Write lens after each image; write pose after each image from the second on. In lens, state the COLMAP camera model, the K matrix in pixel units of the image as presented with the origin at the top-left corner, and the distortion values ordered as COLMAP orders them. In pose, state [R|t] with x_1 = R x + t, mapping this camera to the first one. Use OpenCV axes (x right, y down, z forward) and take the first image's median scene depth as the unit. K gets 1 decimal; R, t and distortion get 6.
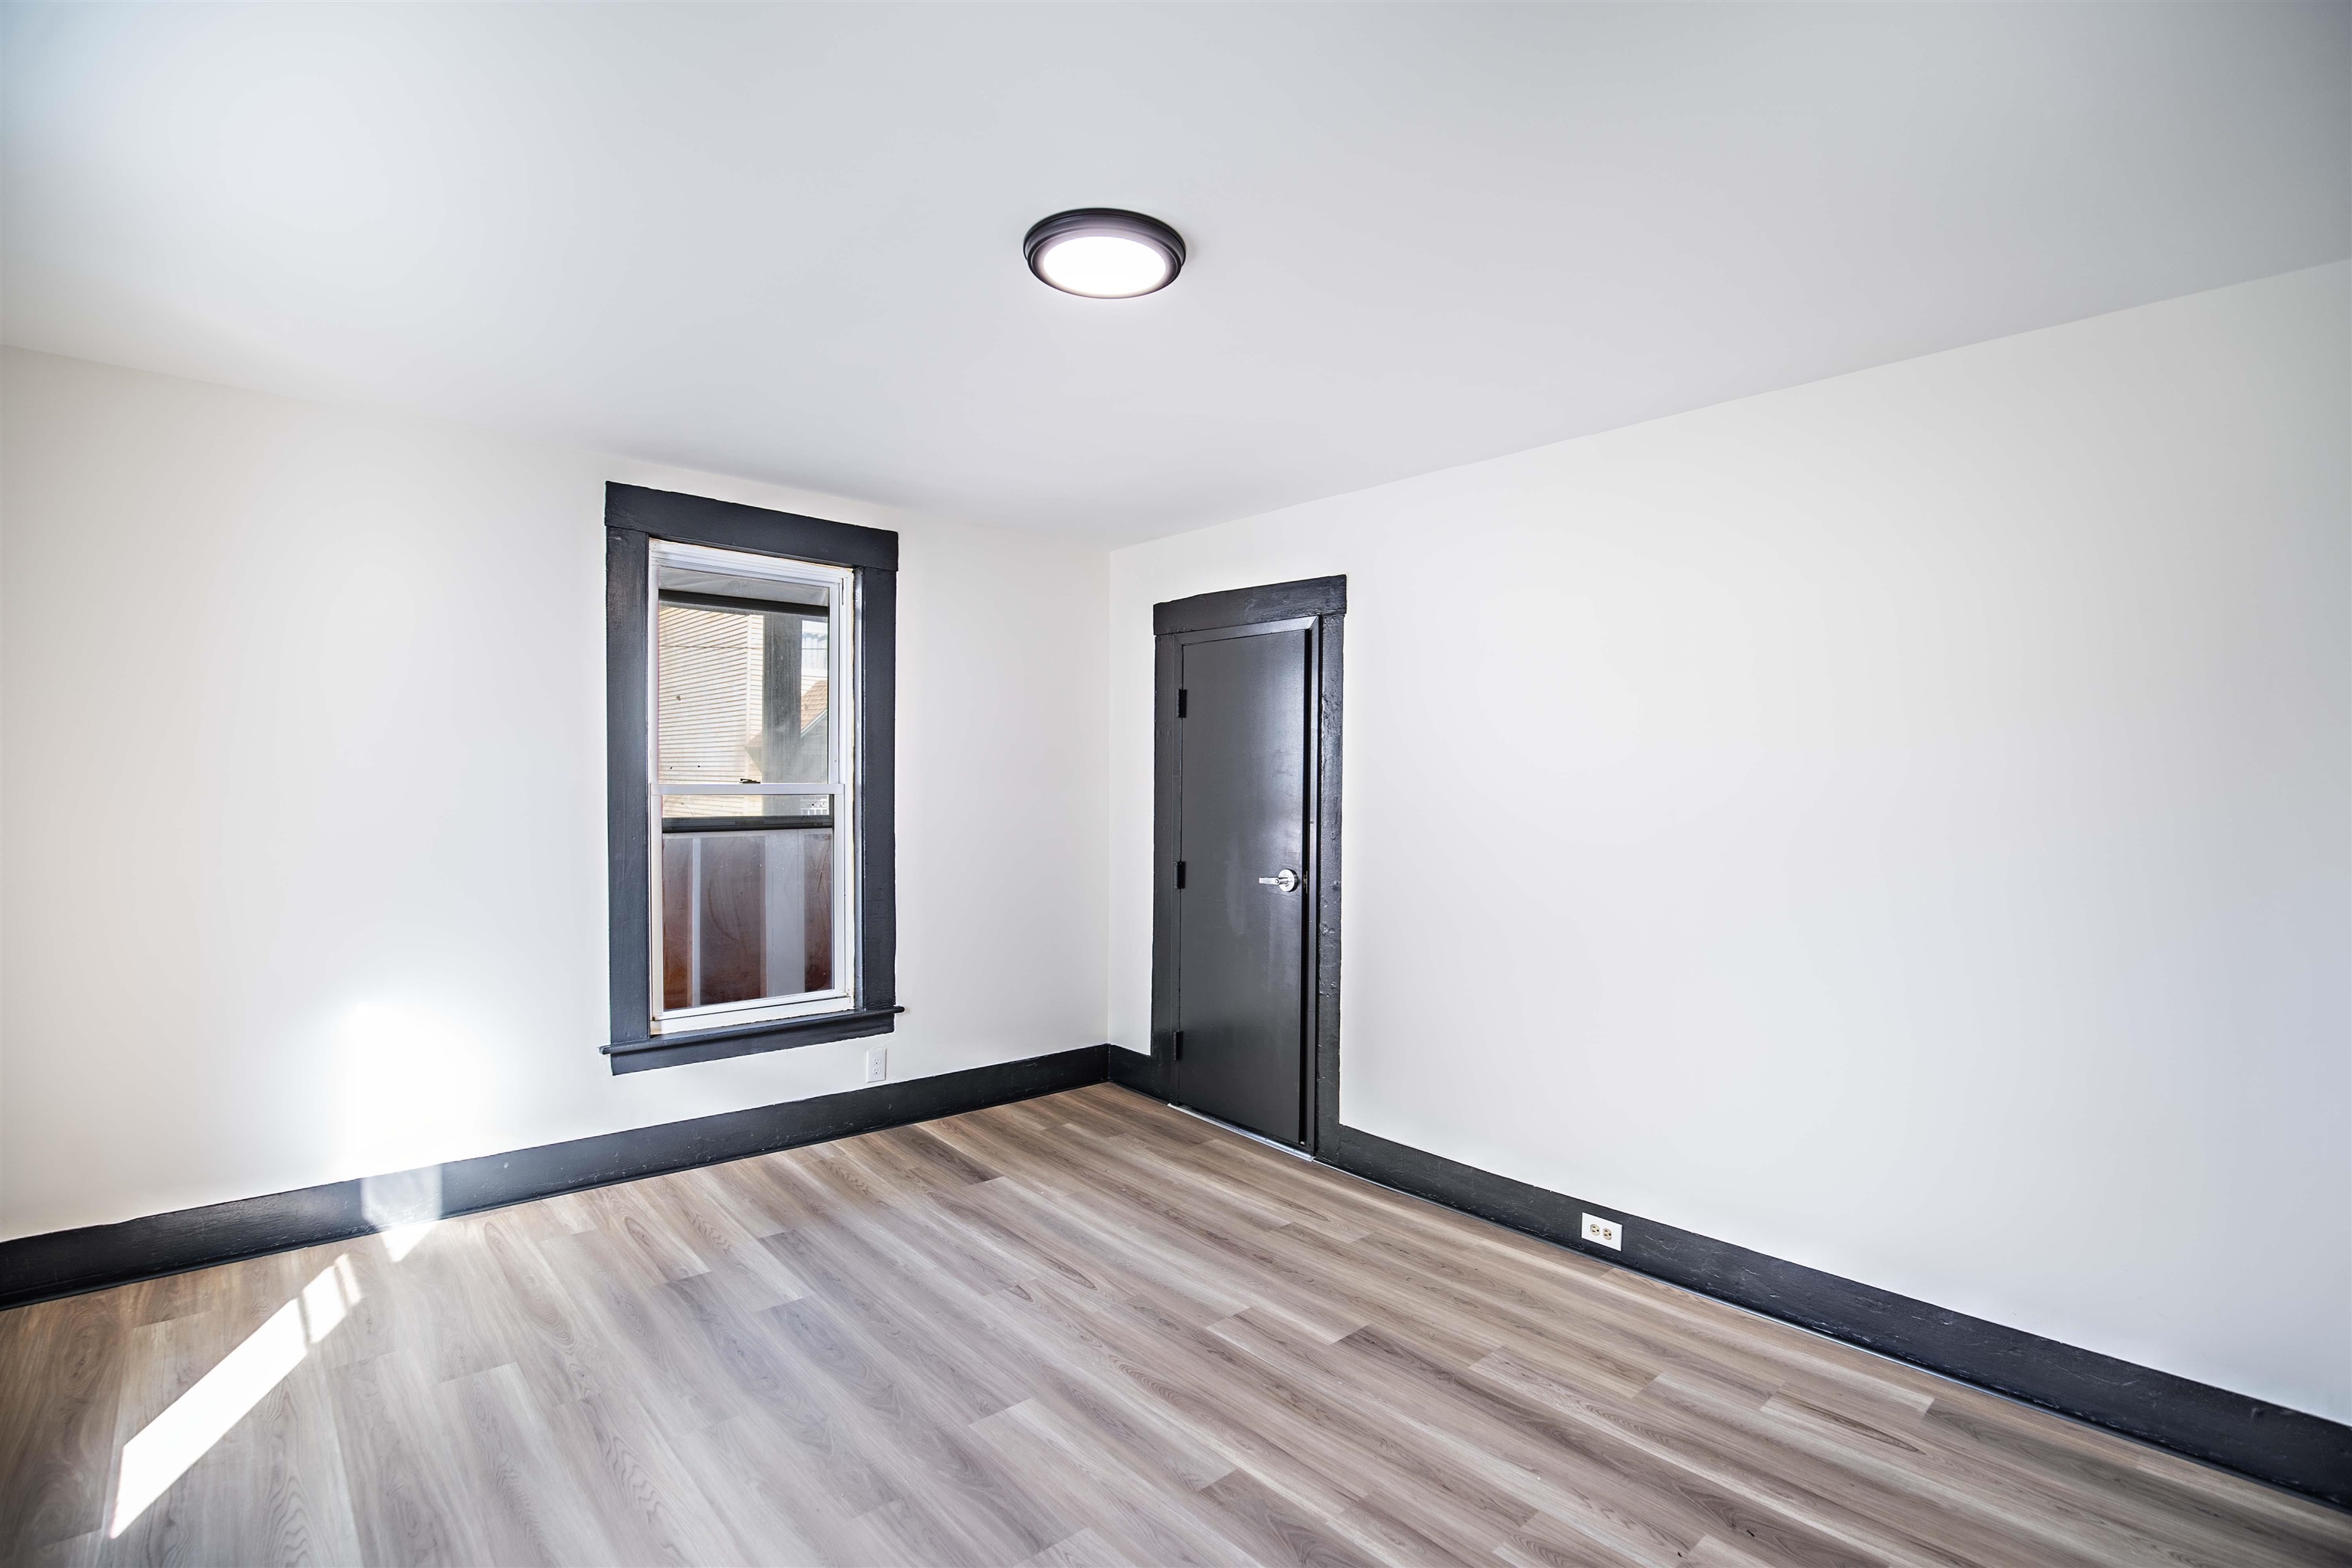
lens RADIAL K [[1085.2, 0, 1177.9], [0, 1085.2, 806.2], [0, 0, 1]] dist [-0.022555, 0.001537]
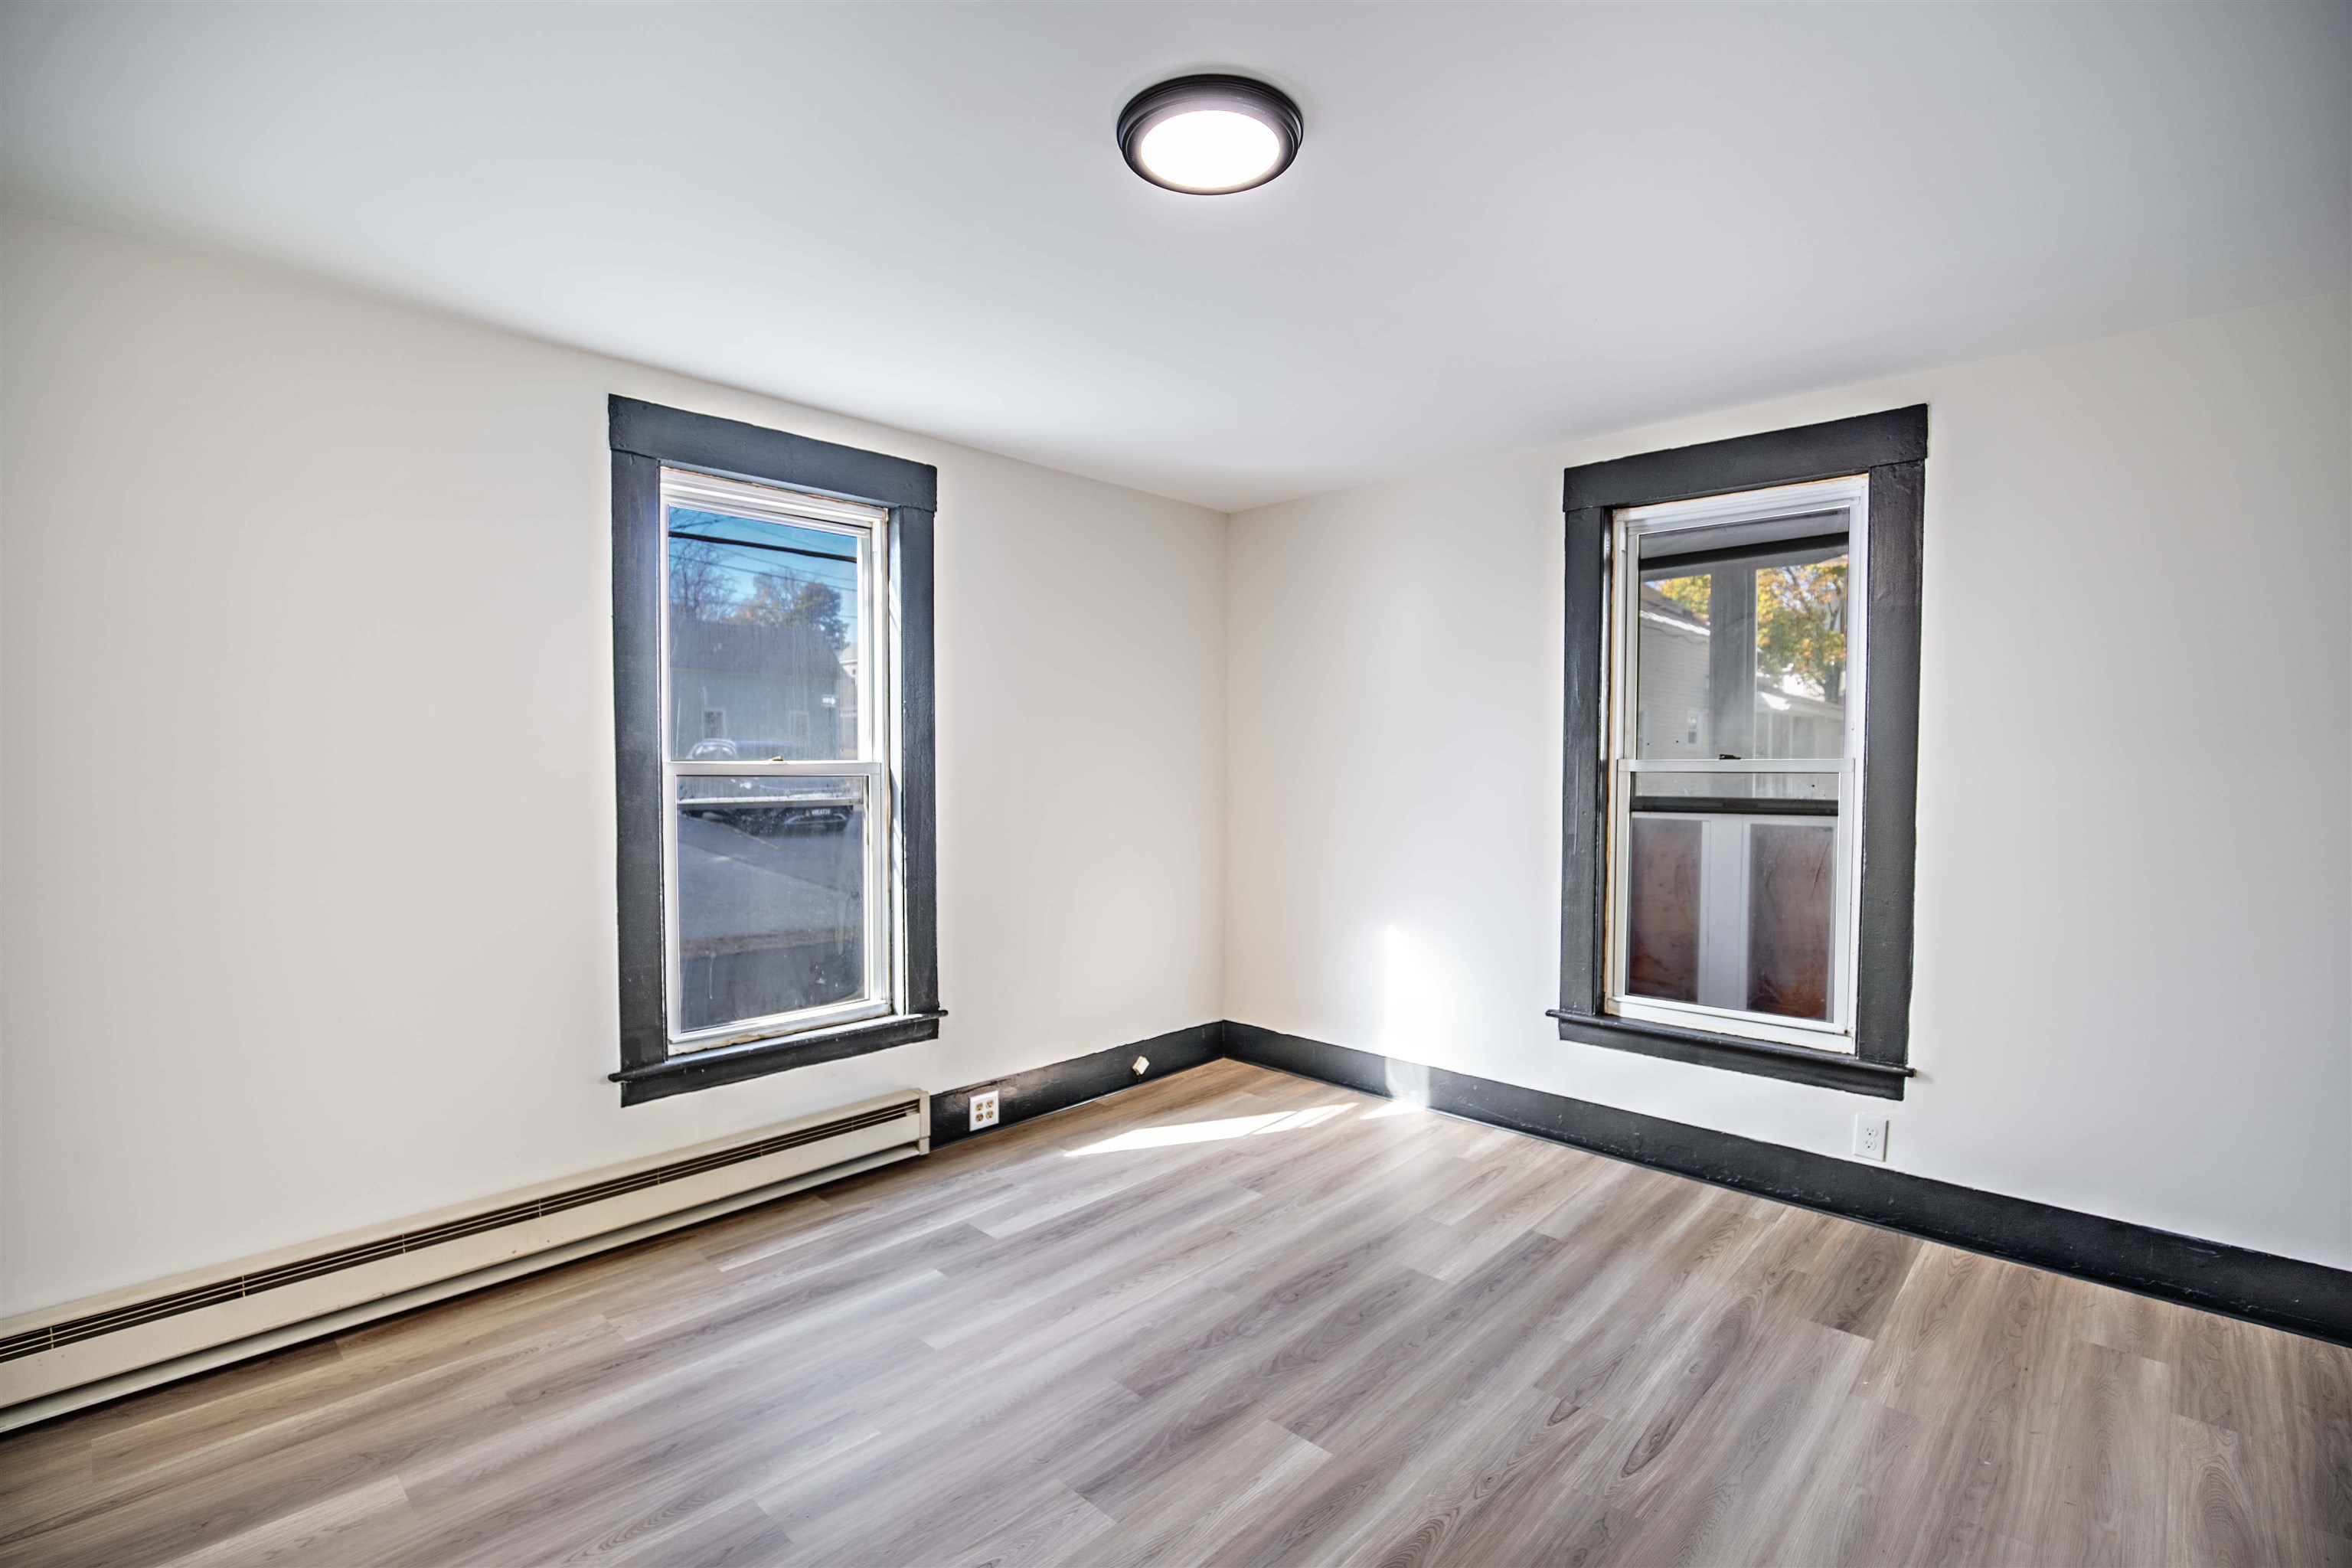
lens RADIAL K [[1085.2, 0, 1177.9], [0, 1085.2, 806.2], [0, 0, 1]] dist [-0.022555, 0.001537]
pose [[0.078010, 0.032907, -0.996409, 0.481779], [-0.020903, 0.999289, 0.031365, -0.001178], [0.996733, 0.018382, 0.078642, 0.542186]]
